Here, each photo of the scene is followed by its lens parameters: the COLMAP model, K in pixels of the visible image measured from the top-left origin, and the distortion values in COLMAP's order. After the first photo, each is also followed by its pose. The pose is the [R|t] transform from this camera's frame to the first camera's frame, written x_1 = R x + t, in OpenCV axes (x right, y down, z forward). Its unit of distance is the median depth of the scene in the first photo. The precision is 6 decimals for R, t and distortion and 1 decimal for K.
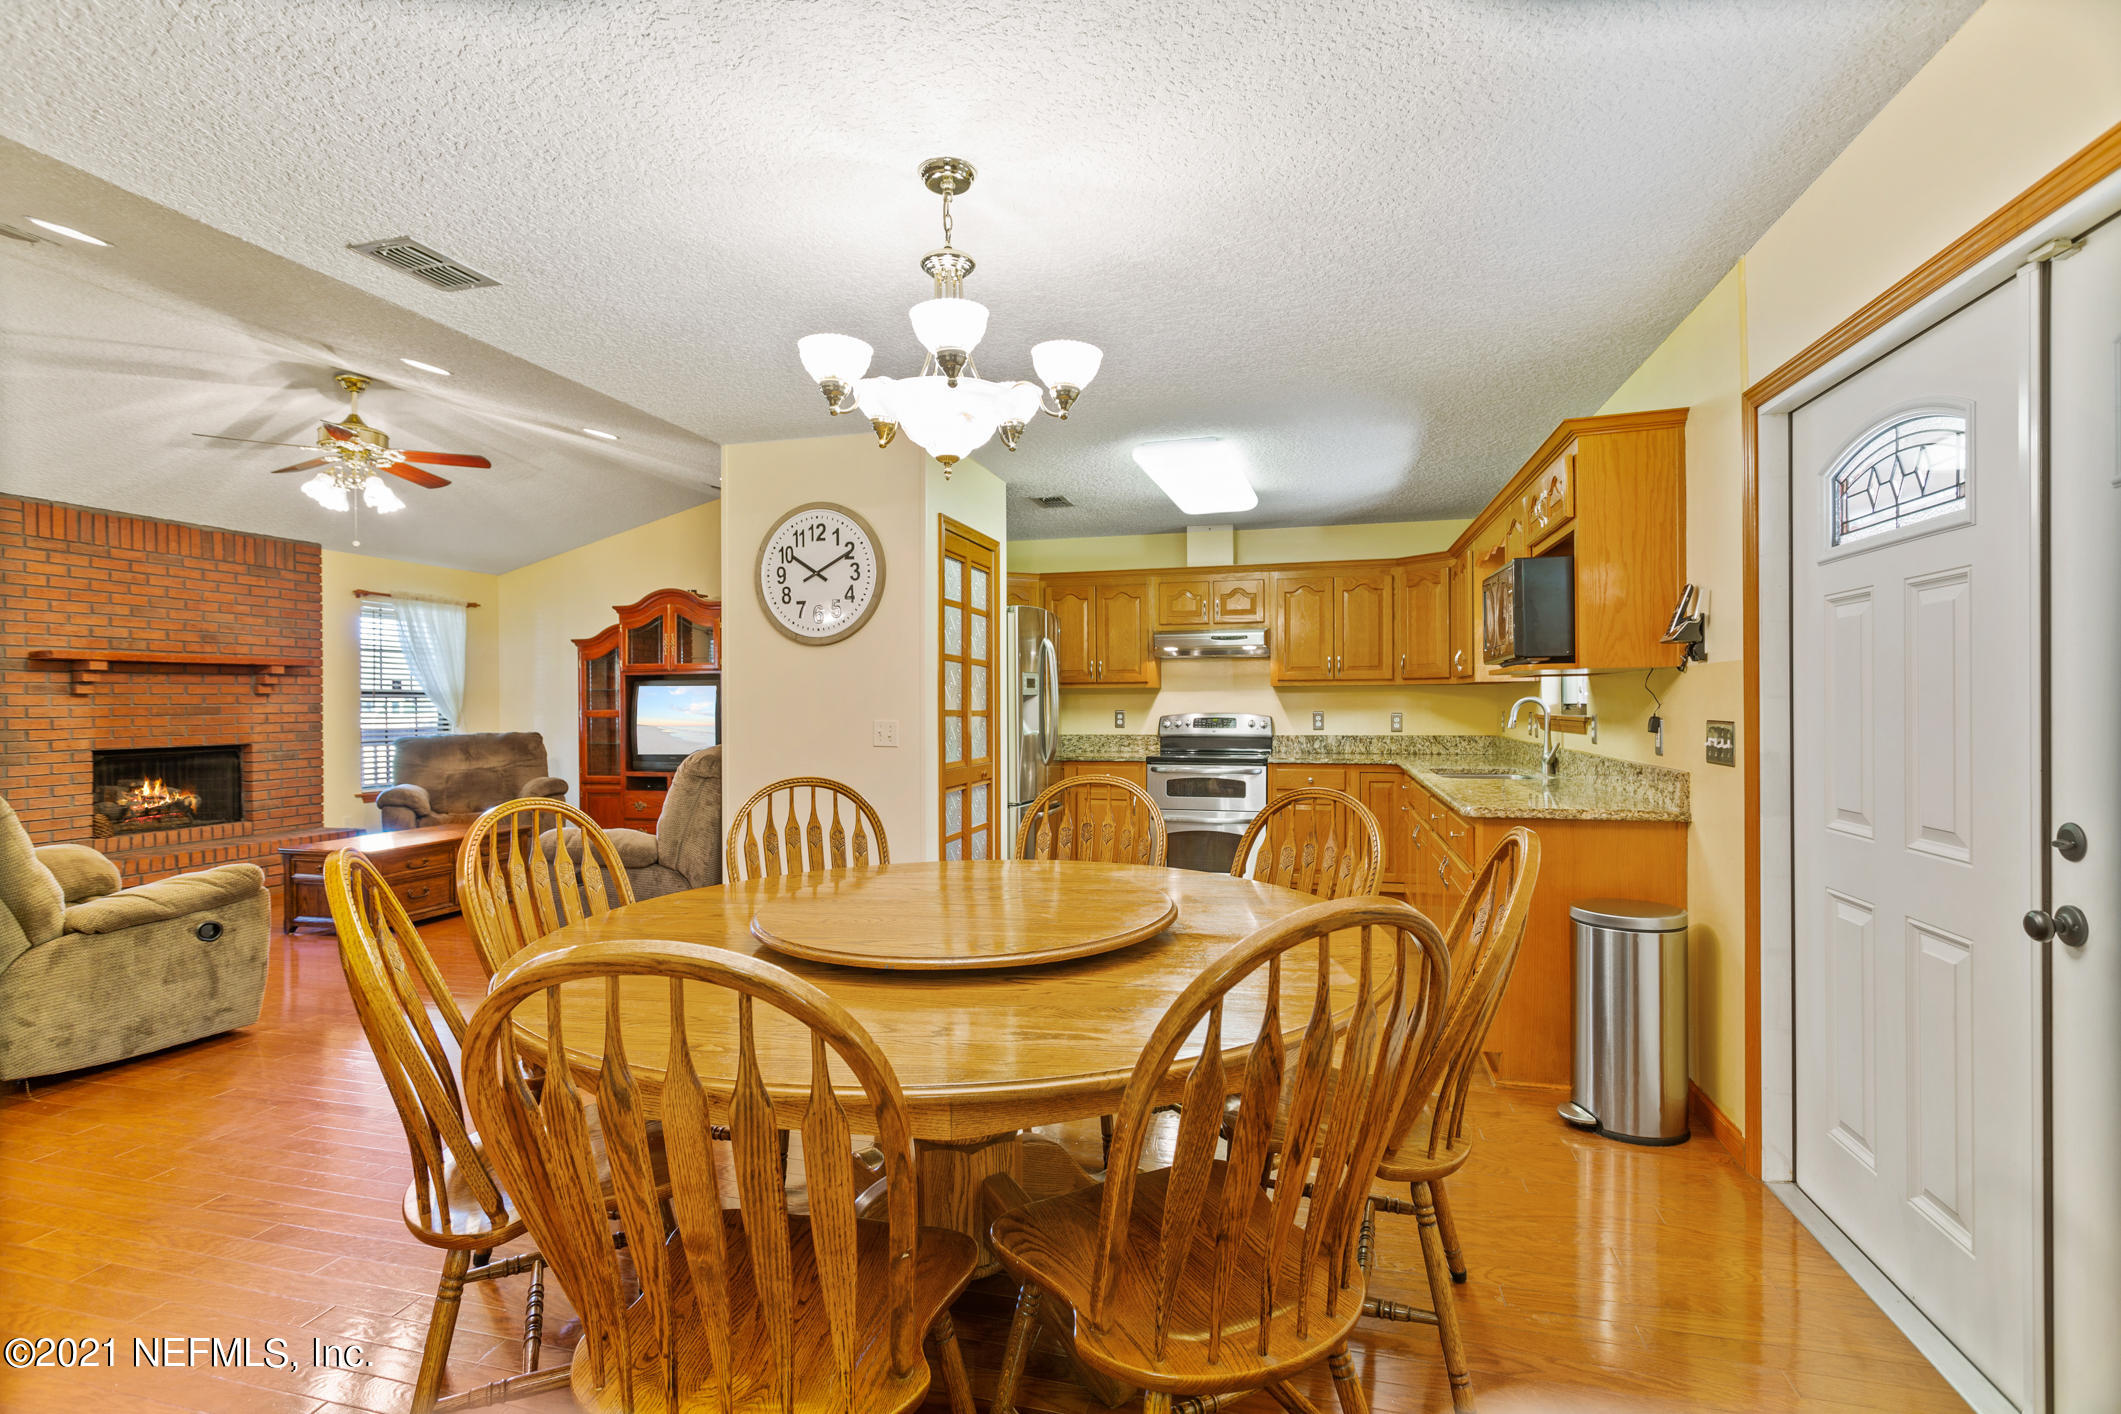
lens RADIAL K [[1029.4, 0, 1043.0], [0, 1029.4, 704.1], [0, 0, 1]] dist [-0.004849, 0.004928]
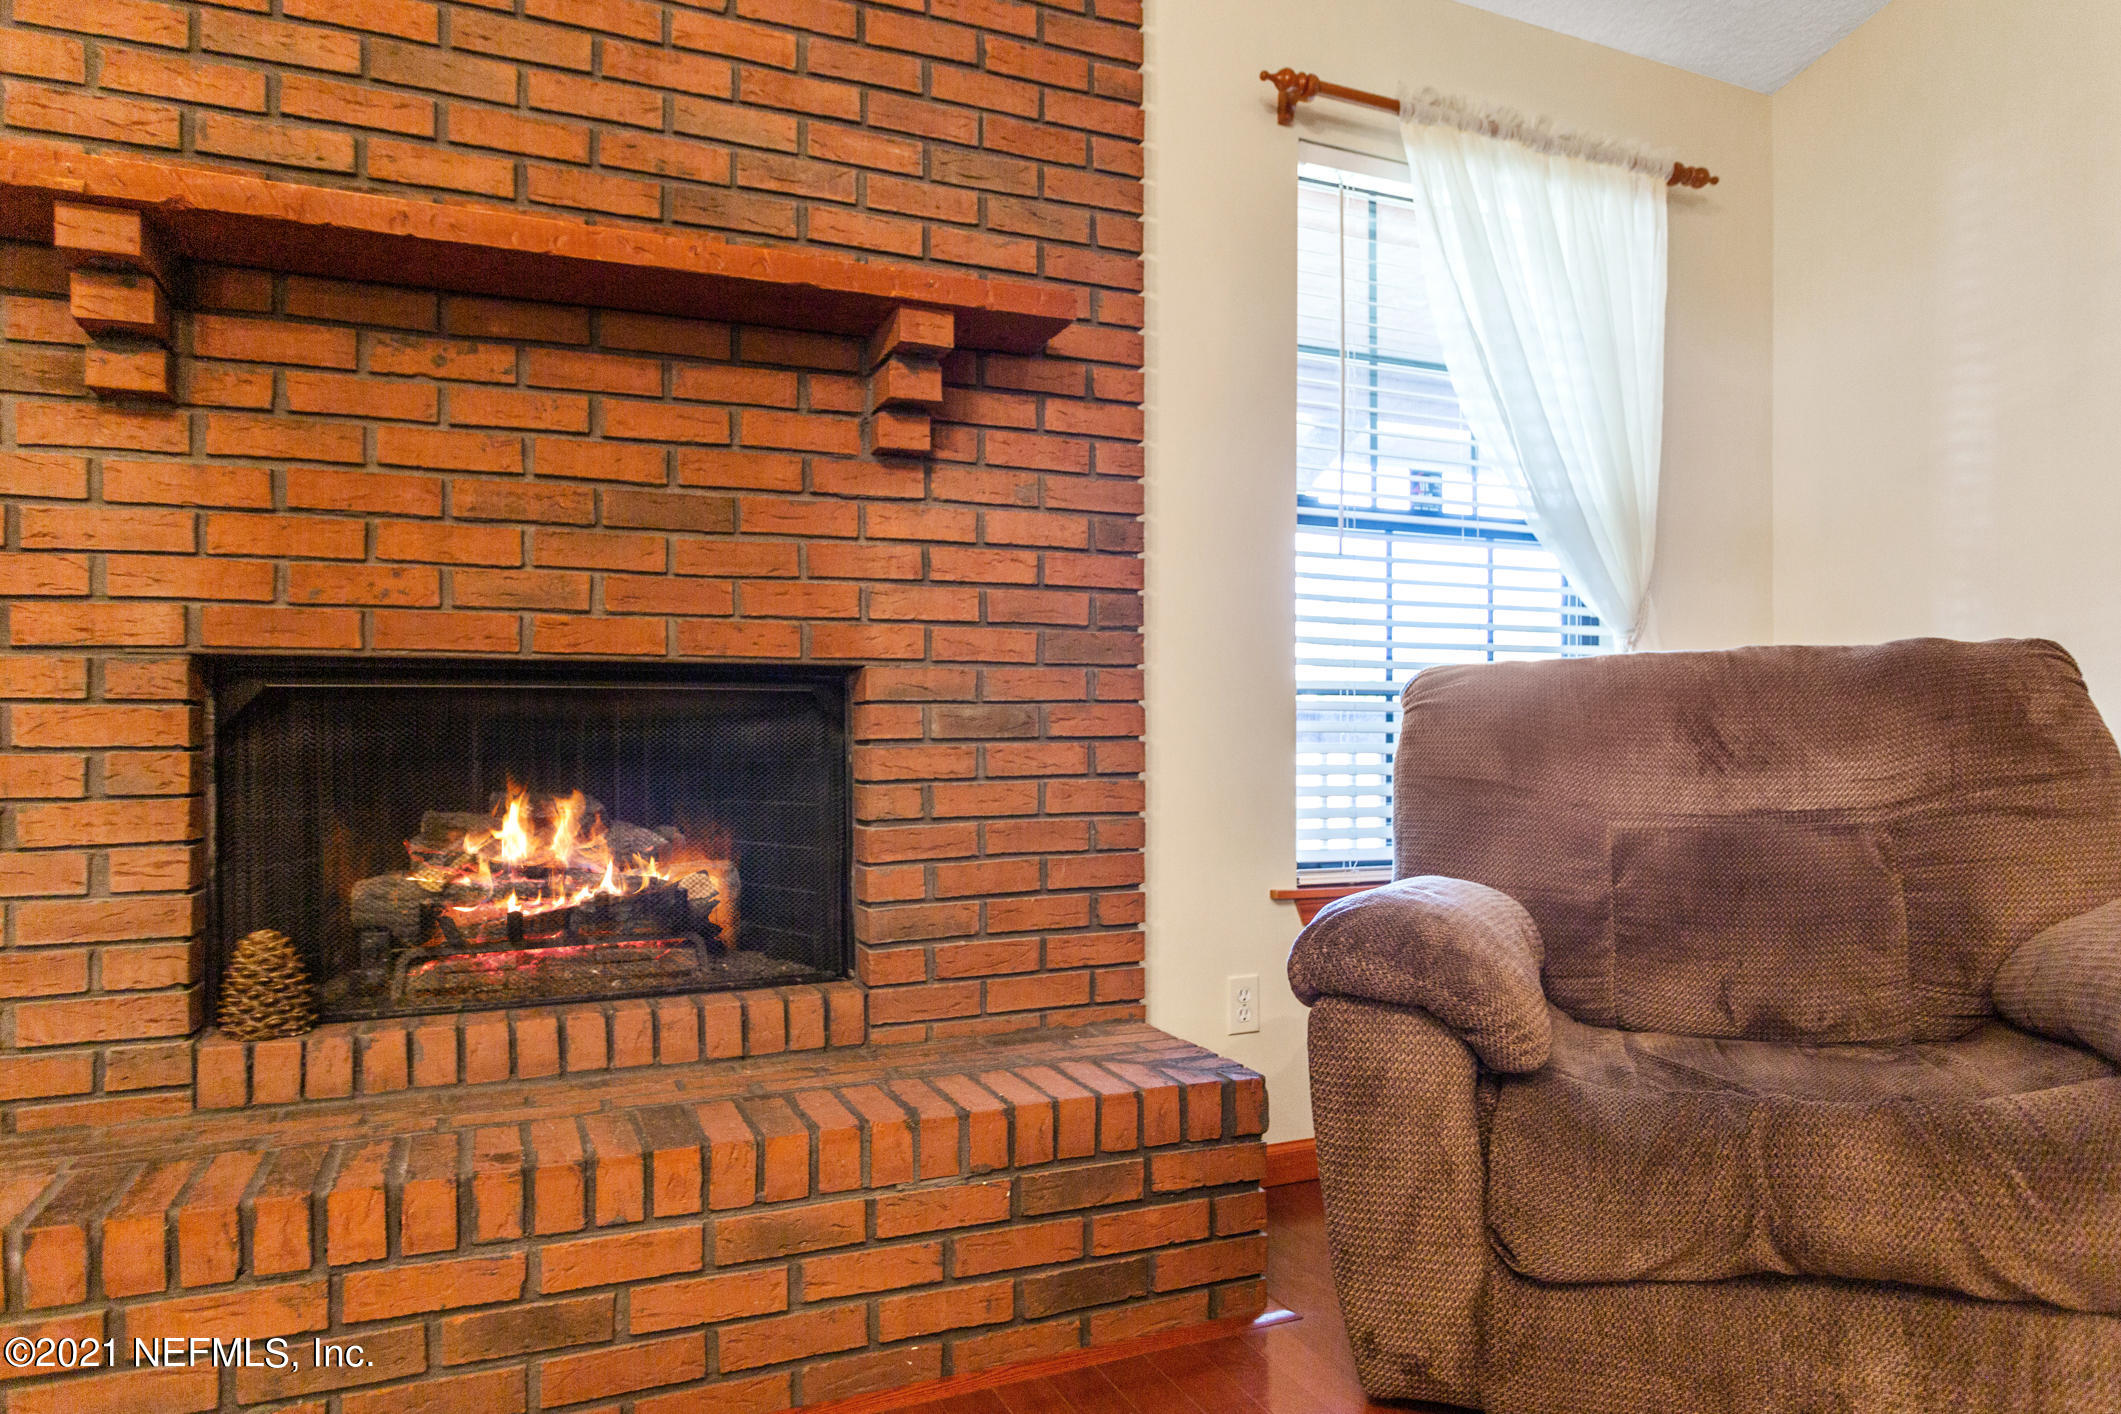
lens RADIAL K [[1236.7, 0, 1023.0], [0, 1236.7, 762.5], [0, 0, 1]] dist [-0.013858, 0.007310]
pose [[0.624302, 0.015424, -0.781031, -0.562877], [0.000557, 0.999796, 0.020189, 0.059942], [0.781183, -0.013039, 0.624166, 0.916623]]
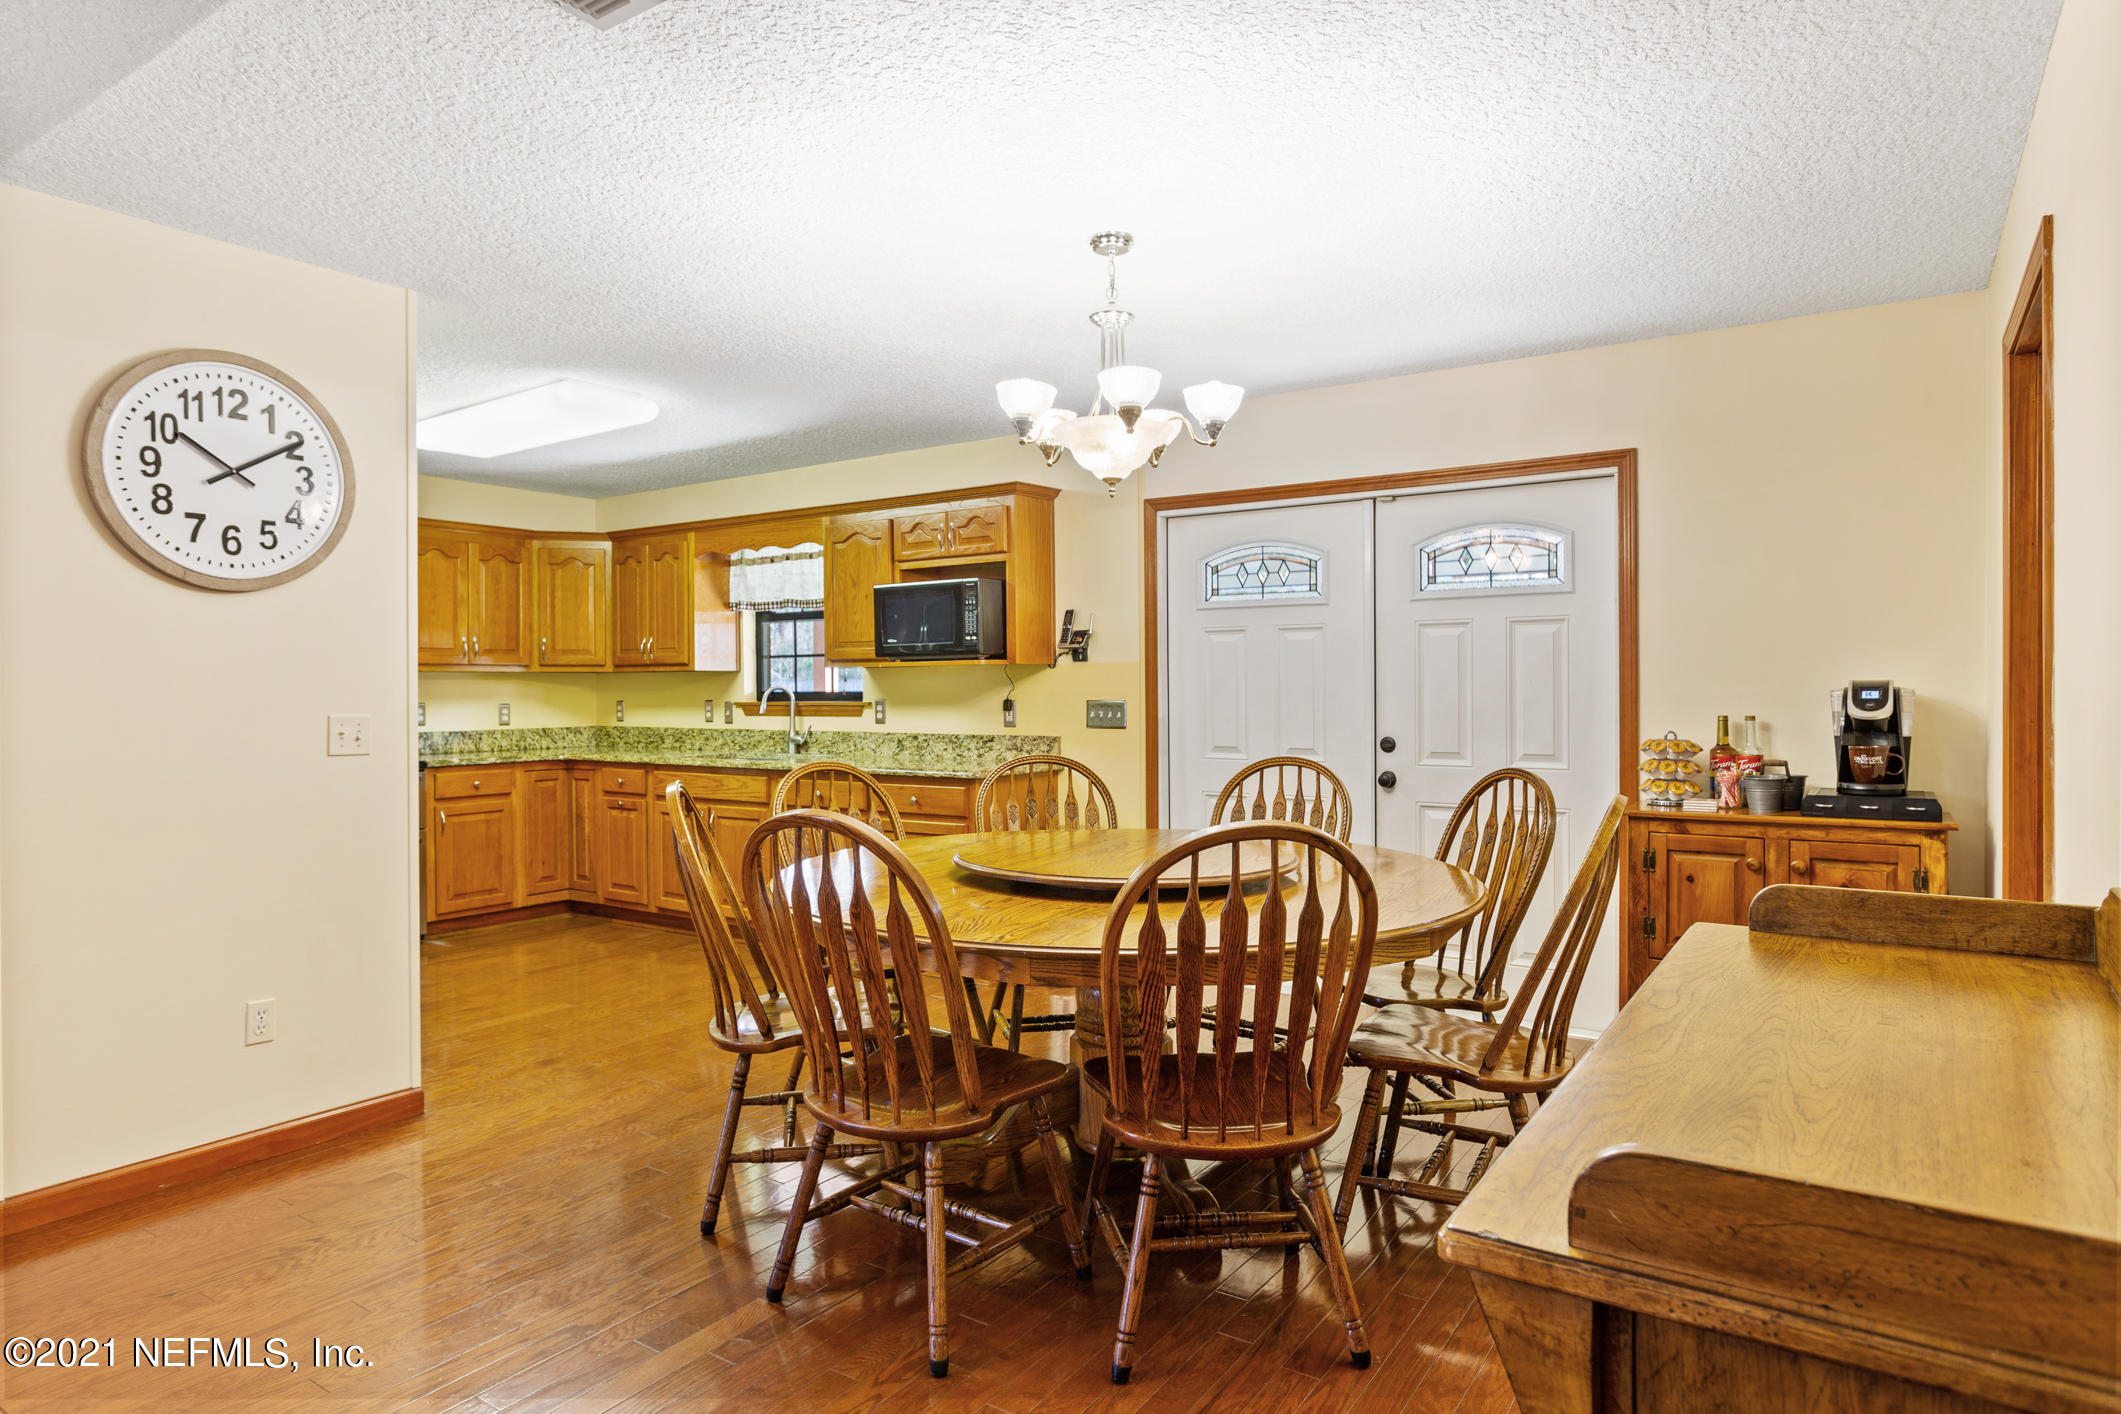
lens RADIAL K [[1236.7, 0, 1051.8], [0, 1236.7, 699.1], [0, 0, 1]] dist [-0.013858, 0.007310]
pose [[0.327764, -0.004606, 0.944749, -0.504832], [0.006031, 0.999978, 0.002783, 0.004562], [-0.944741, 0.004786, 0.327784, 0.213732]]
